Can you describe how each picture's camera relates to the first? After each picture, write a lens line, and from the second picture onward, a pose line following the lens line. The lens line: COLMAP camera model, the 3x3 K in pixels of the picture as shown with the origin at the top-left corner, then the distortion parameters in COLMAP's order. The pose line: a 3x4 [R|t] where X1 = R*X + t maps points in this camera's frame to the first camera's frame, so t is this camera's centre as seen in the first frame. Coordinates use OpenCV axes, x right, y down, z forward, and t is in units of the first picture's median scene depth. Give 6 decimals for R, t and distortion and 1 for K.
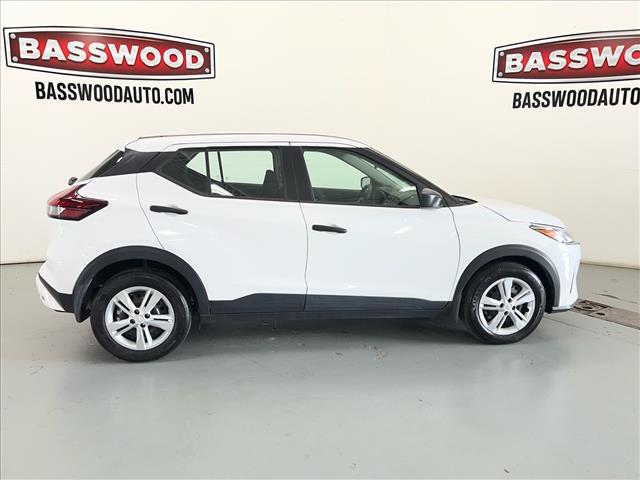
lens RADIAL K [[483.8, 0, 320.8], [0, 483.8, 235.4], [0, 0, 1]] dist [0.036603, -0.017178]
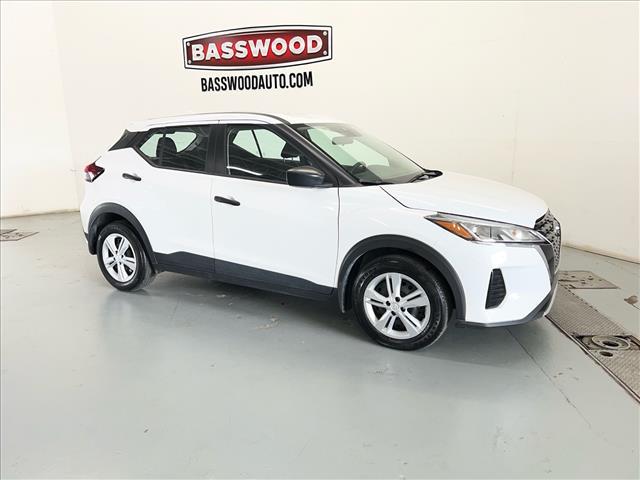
lens RADIAL K [[483.8, 0, 318.5], [0, 483.8, 240.0], [0, 0, 1]] dist [0.036603, -0.017178]
pose [[0.801875, 0.115121, -0.586297, 0.737843], [-0.083825, 0.993234, 0.080377, -0.027349], [0.591583, -0.015306, 0.806099, 0.216278]]
